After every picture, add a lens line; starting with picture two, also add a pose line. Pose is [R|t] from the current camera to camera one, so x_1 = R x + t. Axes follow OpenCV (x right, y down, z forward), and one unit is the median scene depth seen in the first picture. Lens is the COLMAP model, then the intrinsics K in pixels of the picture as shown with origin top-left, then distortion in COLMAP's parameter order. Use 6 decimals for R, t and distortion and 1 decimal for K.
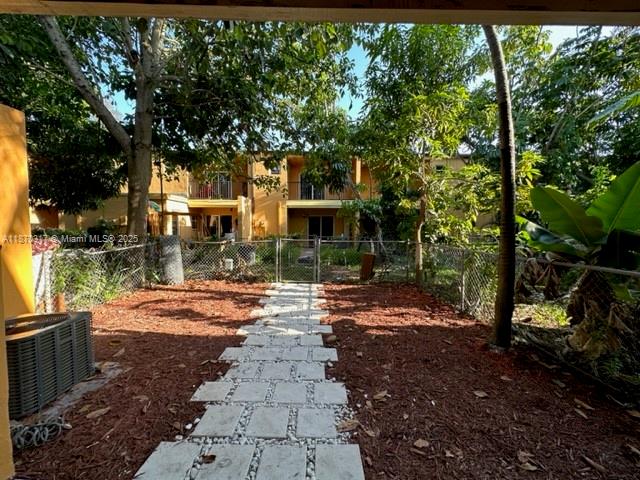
lens RADIAL K [[257.8, 0, 320.2], [0, 257.8, 238.6], [0, 0, 1]] dist [-0.002356, 0.001185]
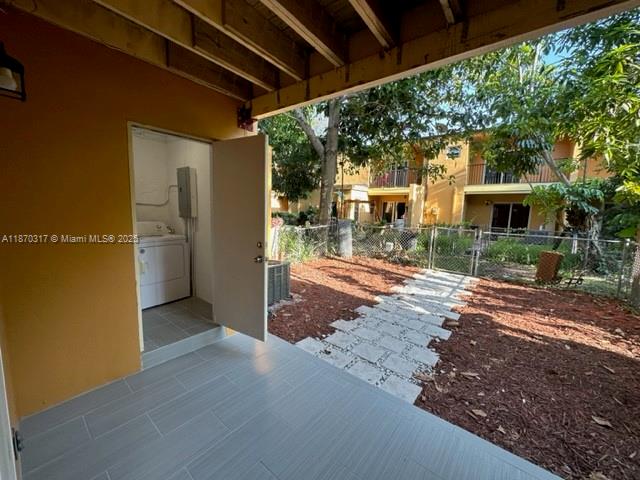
lens RADIAL K [[257.8, 0, 319.9], [0, 257.8, 241.0], [0, 0, 1]] dist [-0.002356, 0.001185]
pose [[0.775036, 0.094264, -0.624847, 0.178426], [-0.053991, 0.995074, 0.083147, -0.007842], [0.629606, -0.030706, 0.776307, -0.115096]]
